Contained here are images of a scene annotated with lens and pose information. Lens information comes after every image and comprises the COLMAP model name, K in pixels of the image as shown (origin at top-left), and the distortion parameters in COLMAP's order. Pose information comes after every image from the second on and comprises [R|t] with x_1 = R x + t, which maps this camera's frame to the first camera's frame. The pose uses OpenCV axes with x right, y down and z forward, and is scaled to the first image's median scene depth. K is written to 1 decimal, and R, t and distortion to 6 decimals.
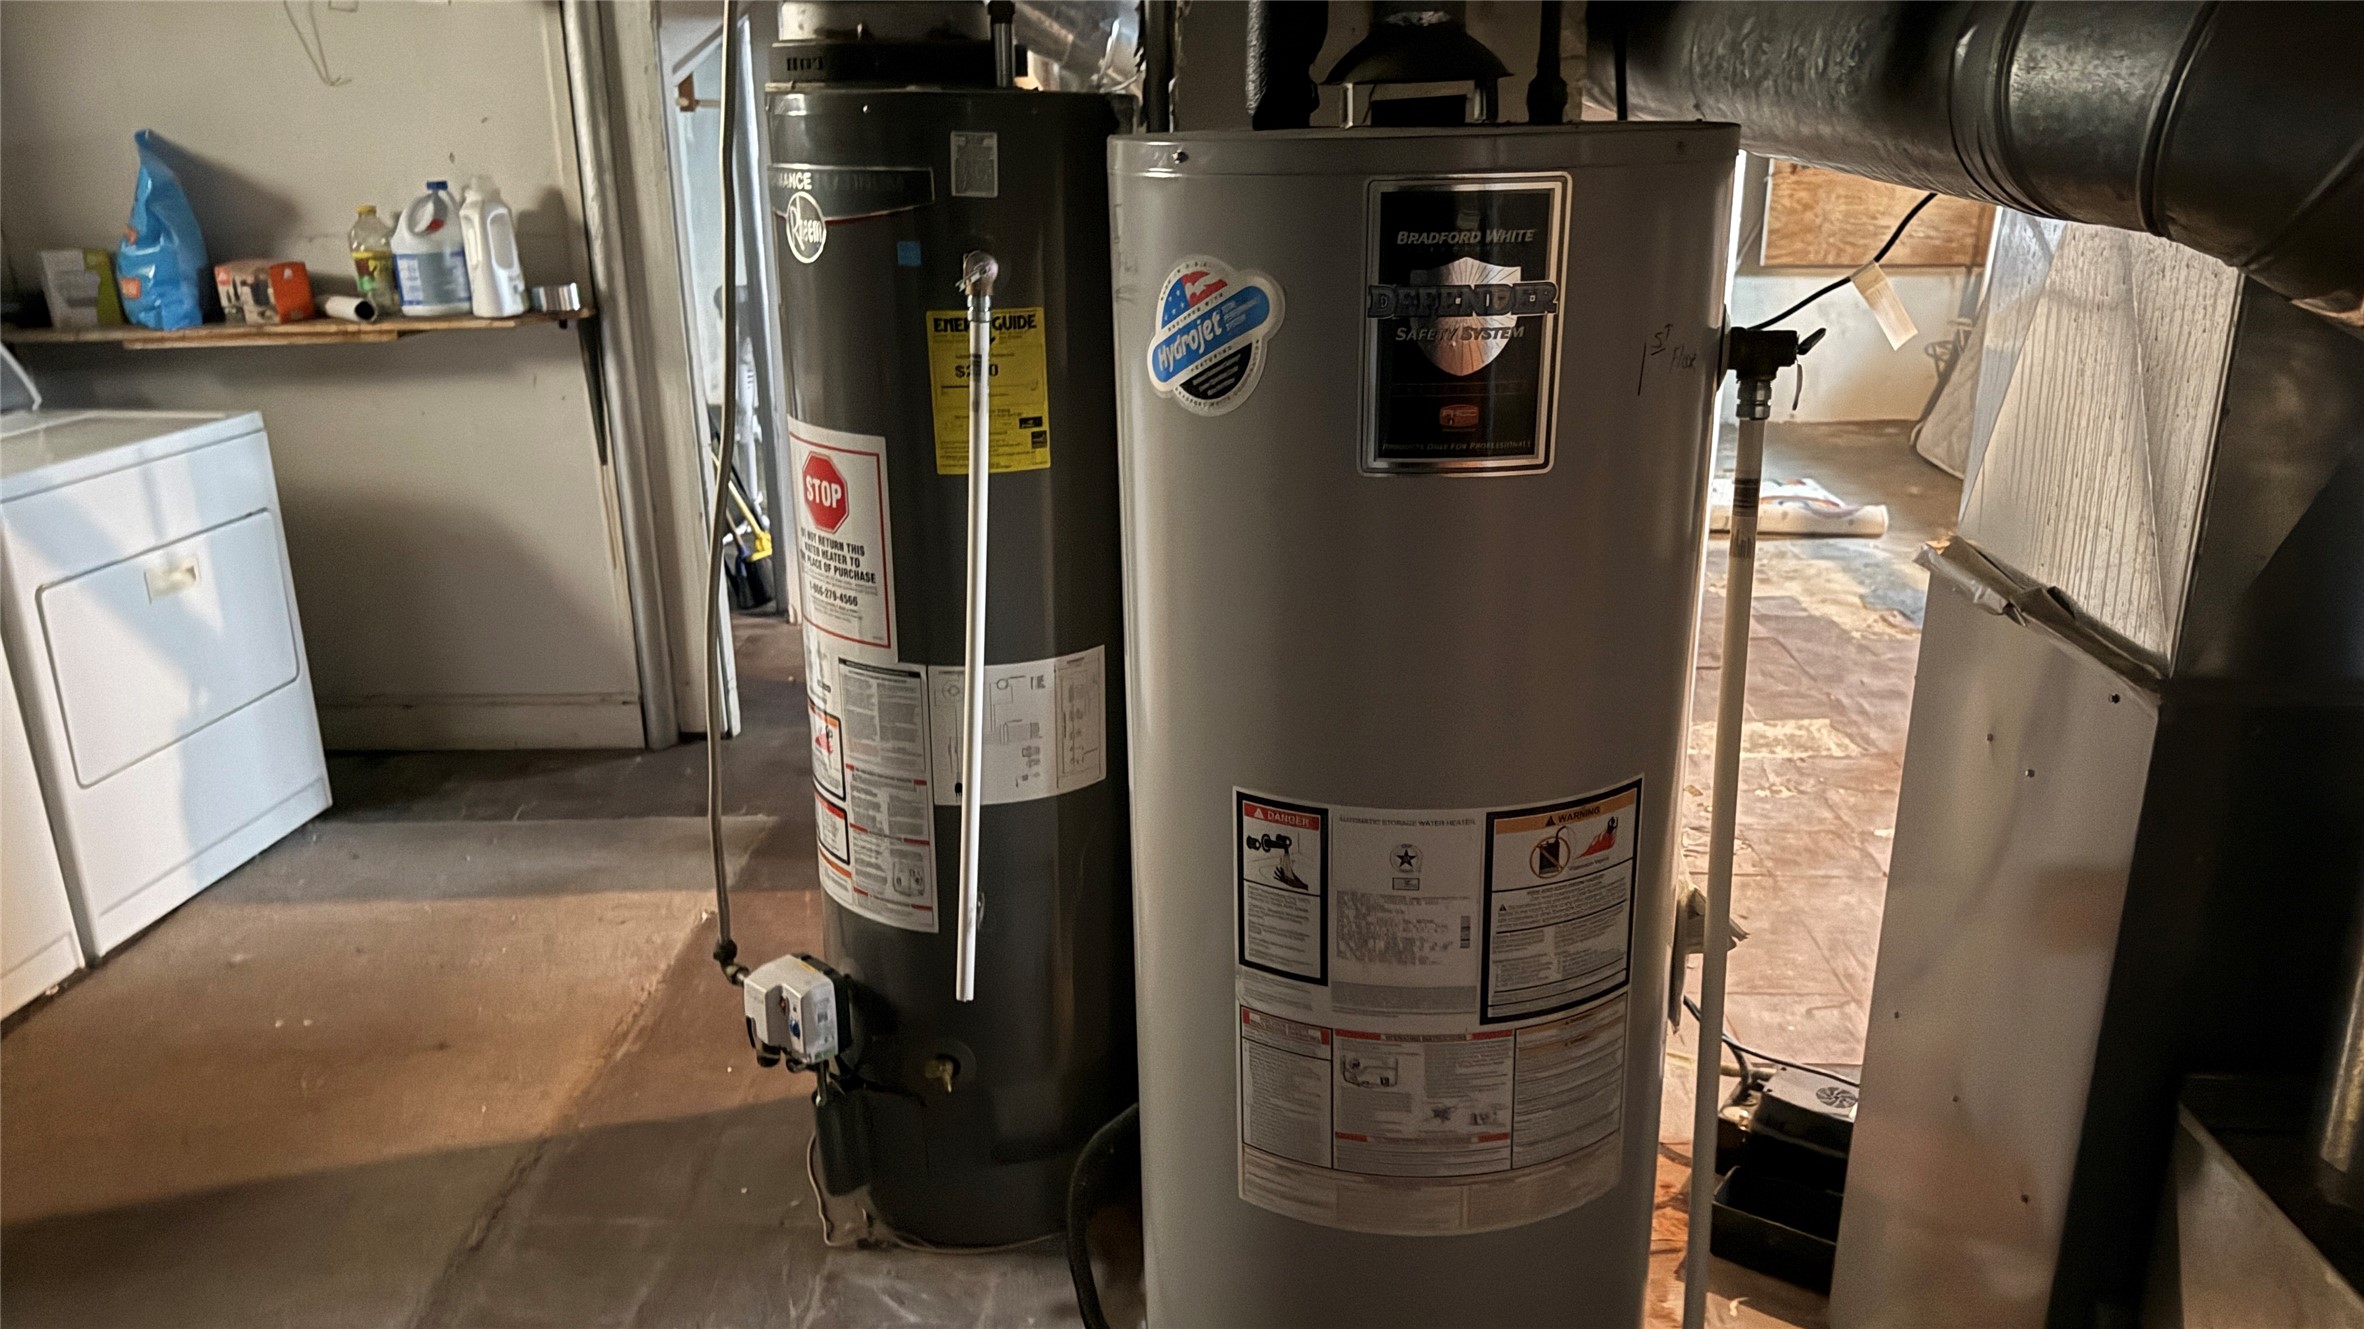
lens RADIAL K [[1741.8, 0, 1183.8], [0, 1741.8, 660.7], [0, 0, 1]] dist [0.051980, -0.067254]
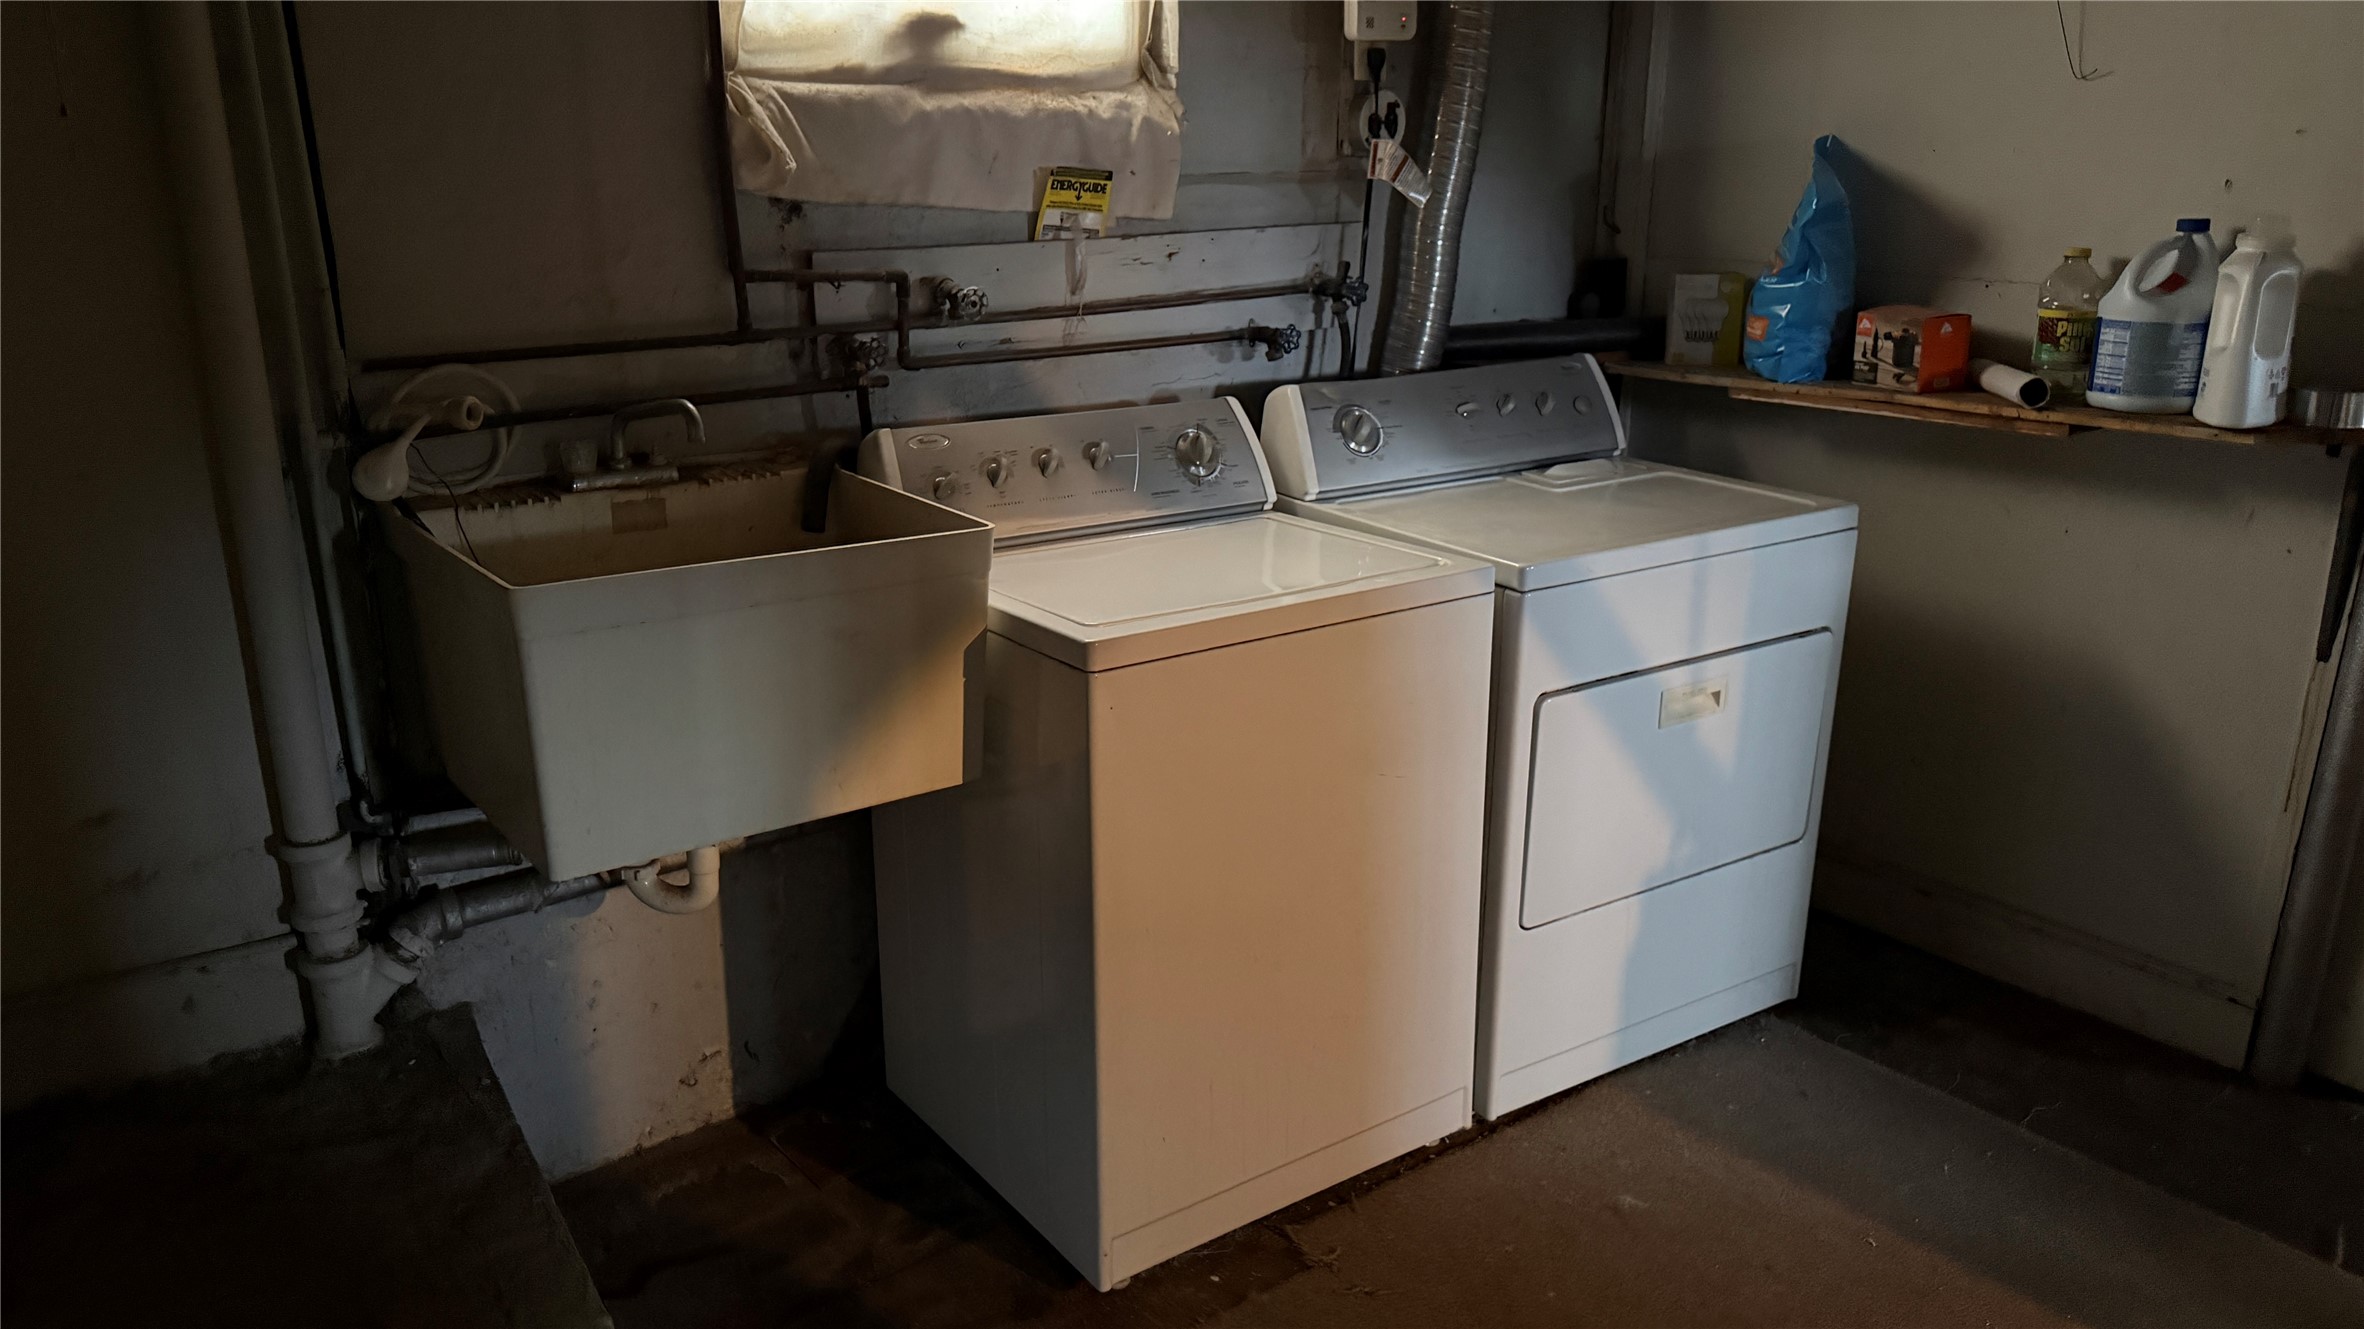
lens RADIAL K [[1717.7, 0, 1185.9], [0, 1717.7, 693.4], [0, 0, 1]] dist [0.055044, -0.072946]
pose [[0.653327, 0.256082, -0.712450, -0.150713], [-0.245823, 0.961822, 0.120292, -0.078291], [0.716055, 0.096546, 0.691335, 0.262461]]
